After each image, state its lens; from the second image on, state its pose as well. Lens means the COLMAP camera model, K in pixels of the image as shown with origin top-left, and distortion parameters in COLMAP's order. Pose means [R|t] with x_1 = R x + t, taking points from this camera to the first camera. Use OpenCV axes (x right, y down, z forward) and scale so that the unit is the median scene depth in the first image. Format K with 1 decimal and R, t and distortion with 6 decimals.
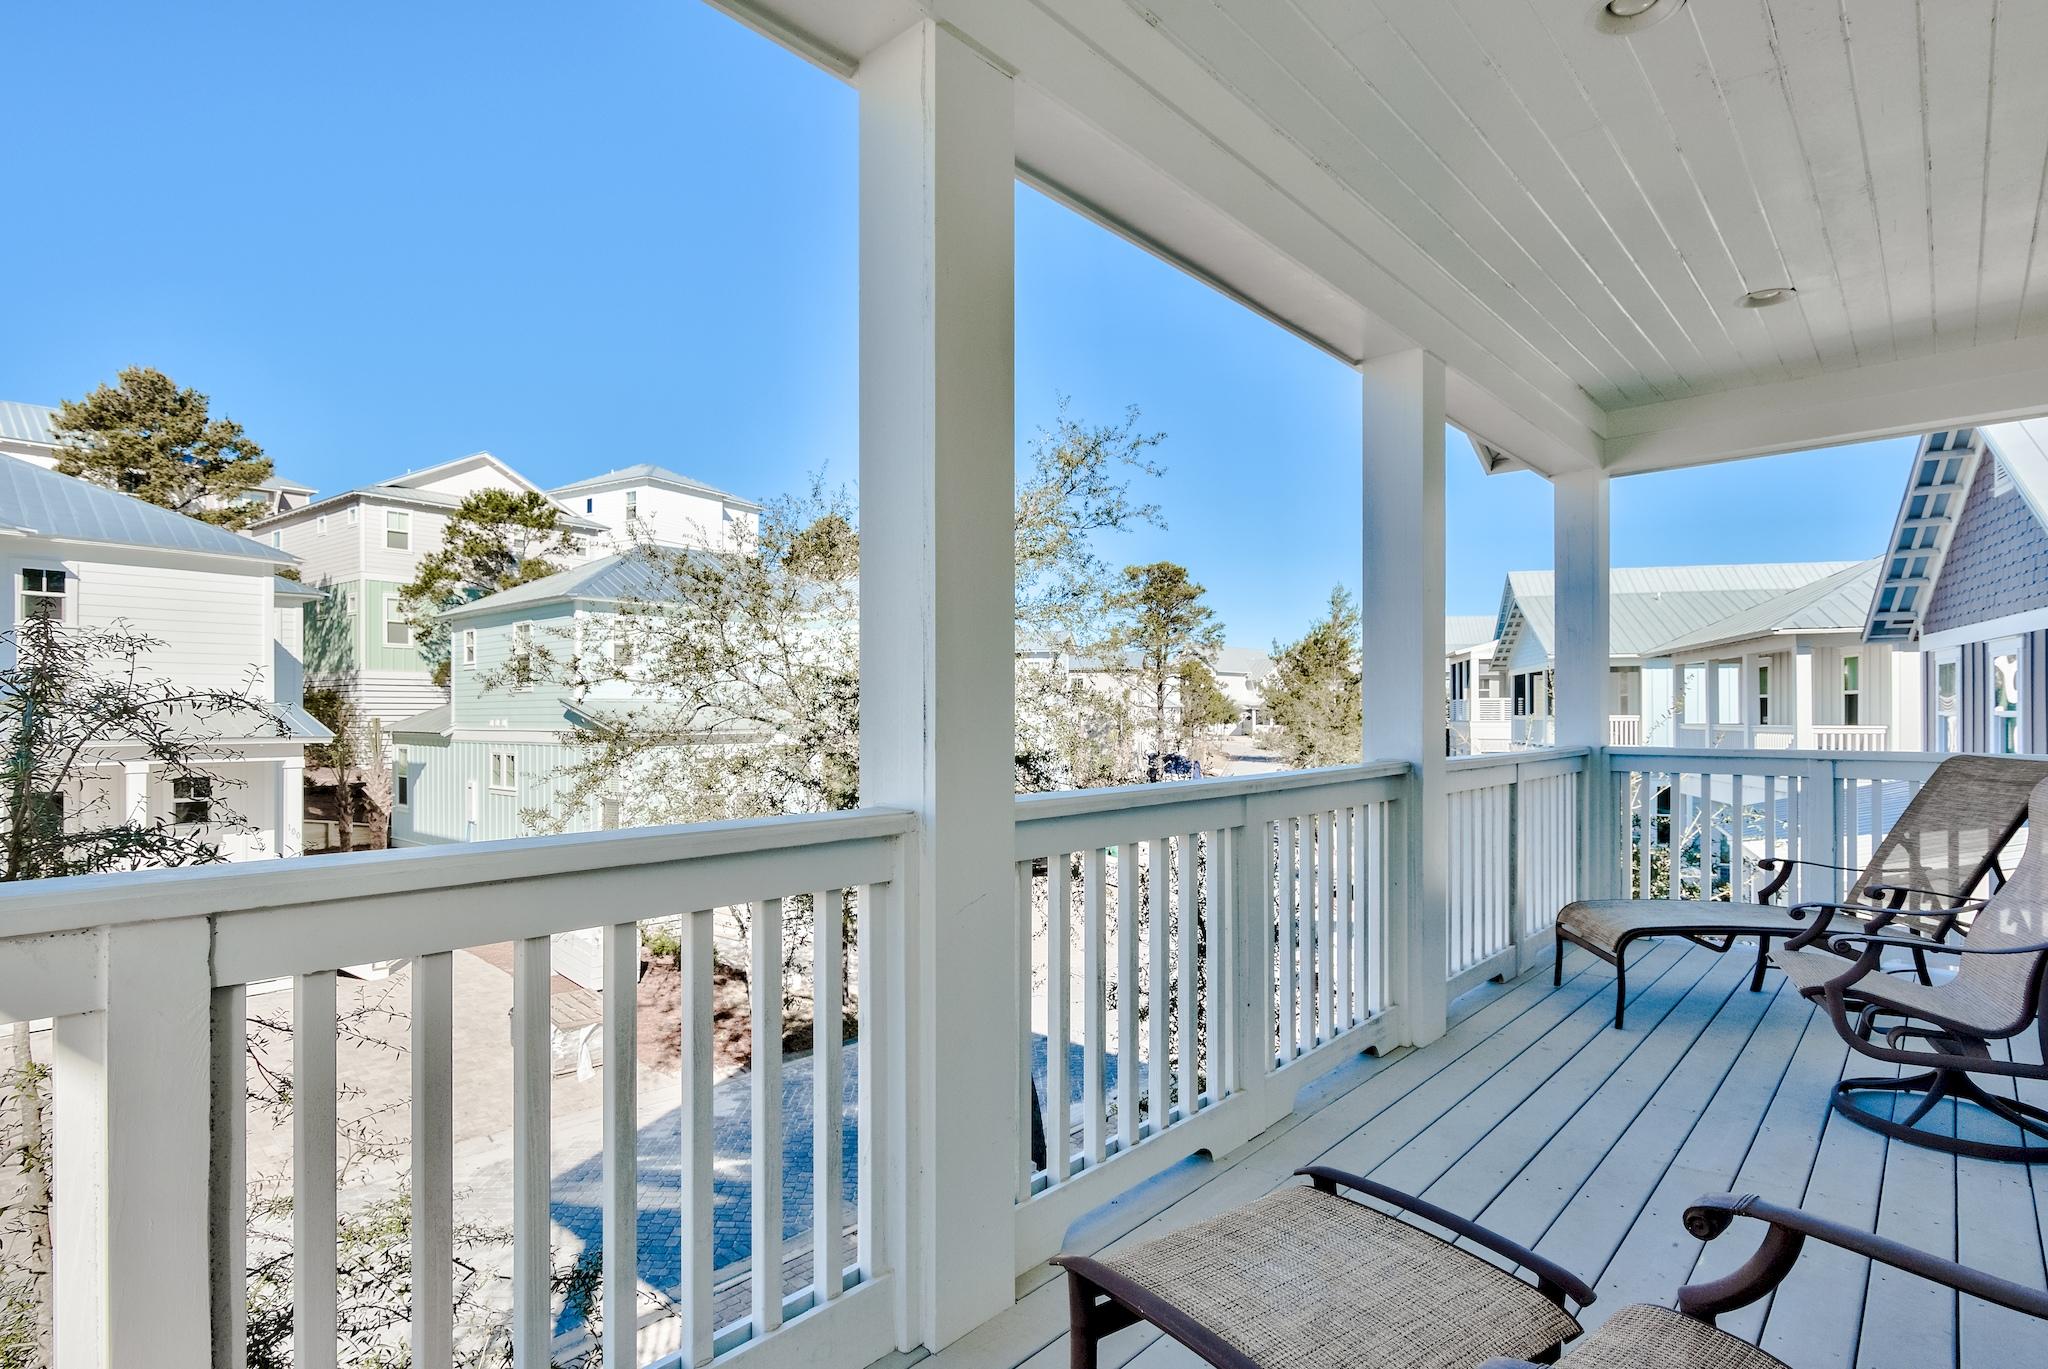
lens RADIAL K [[998.4, 0, 1016.0], [0, 998.4, 695.6], [0, 0, 1]] dist [-0.001894, -0.001348]
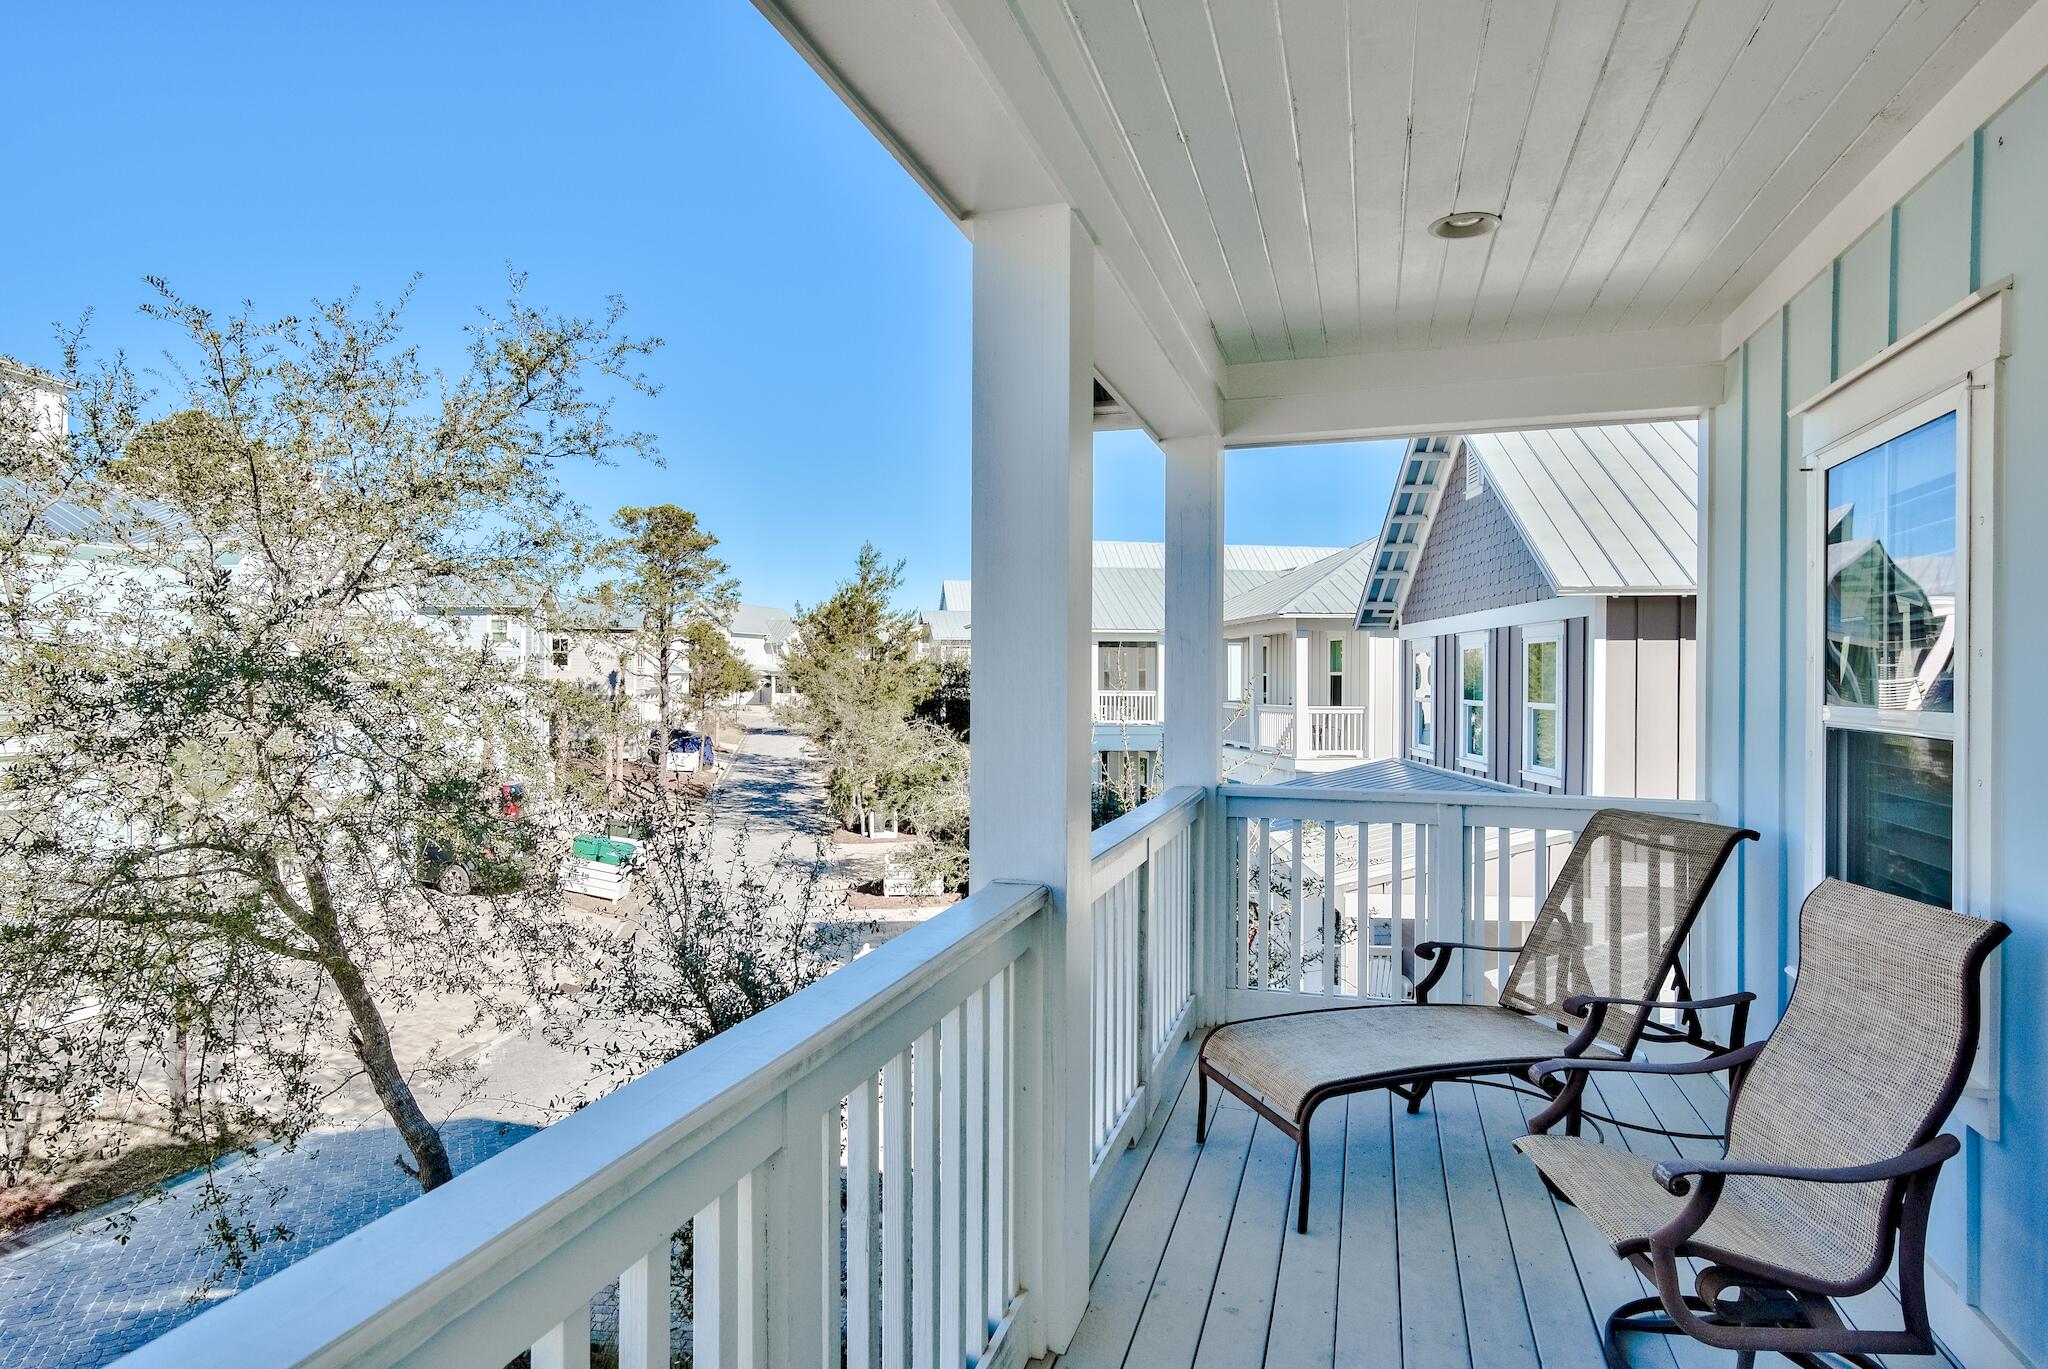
lens RADIAL K [[1101.1, 0, 1016.3], [0, 1101.1, 682.3], [0, 0, 1]] dist [0.015198, -0.001020]
pose [[0.899969, -0.002784, 0.435944, 0.021313], [-0.006836, 0.999767, 0.020496, -0.018128], [-0.435899, -0.021426, 0.899740, 0.102434]]
